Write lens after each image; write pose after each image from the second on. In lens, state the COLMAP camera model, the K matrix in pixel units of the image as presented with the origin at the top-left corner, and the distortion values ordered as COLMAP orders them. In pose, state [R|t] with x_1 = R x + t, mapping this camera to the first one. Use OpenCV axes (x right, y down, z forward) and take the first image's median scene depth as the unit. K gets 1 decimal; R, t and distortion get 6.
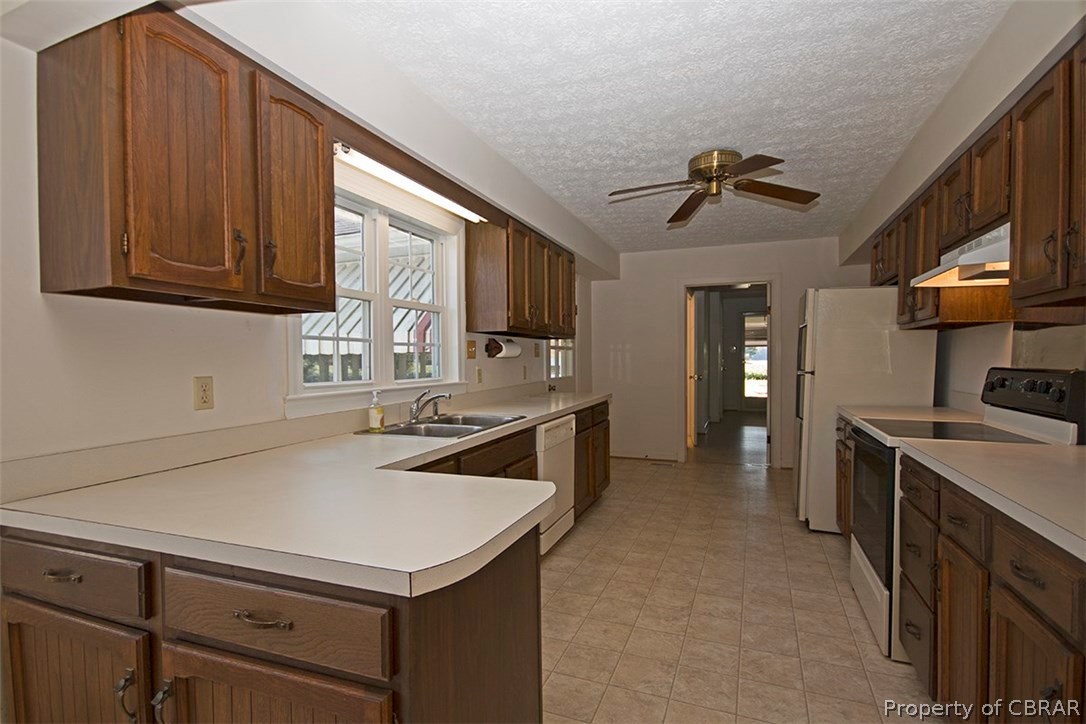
lens RADIAL K [[519.4, 0, 545.1], [0, 519.4, 366.2], [0, 0, 1]] dist [0.011003, -0.000141]
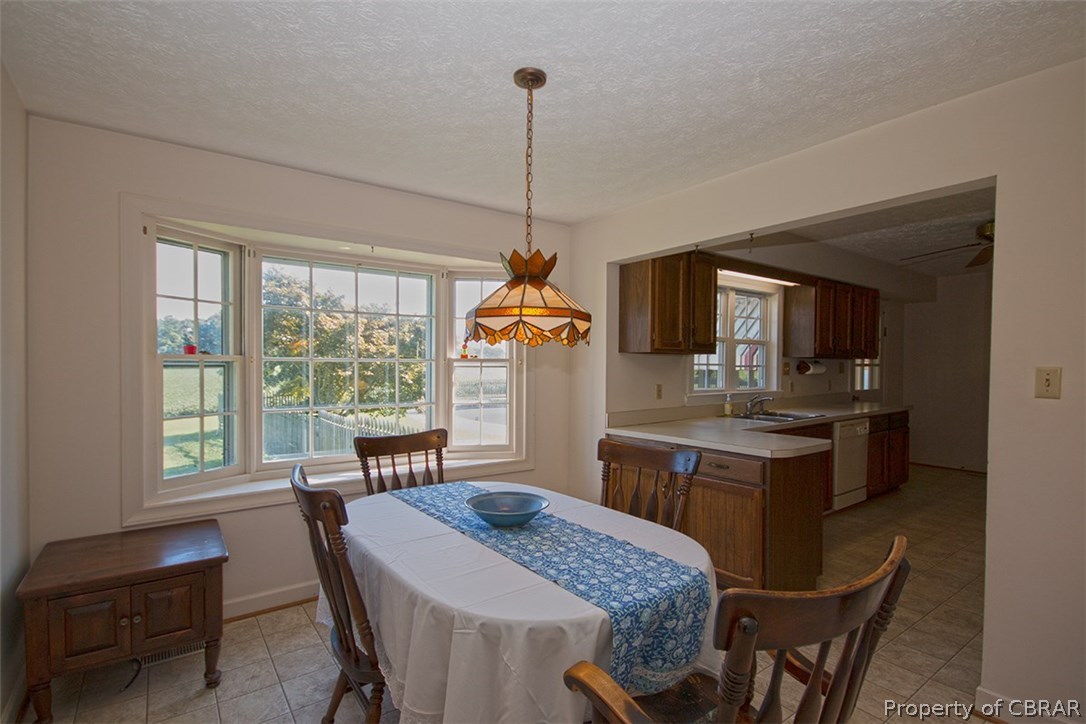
lens RADIAL K [[519.4, 0, 539.6], [0, 519.4, 367.3], [0, 0, 1]] dist [0.011003, -0.000141]
pose [[0.841107, 0.022458, -0.540403, 0.068499], [-0.023637, 0.999709, 0.004756, -0.027492], [0.540352, 0.008773, 0.841393, -0.628688]]
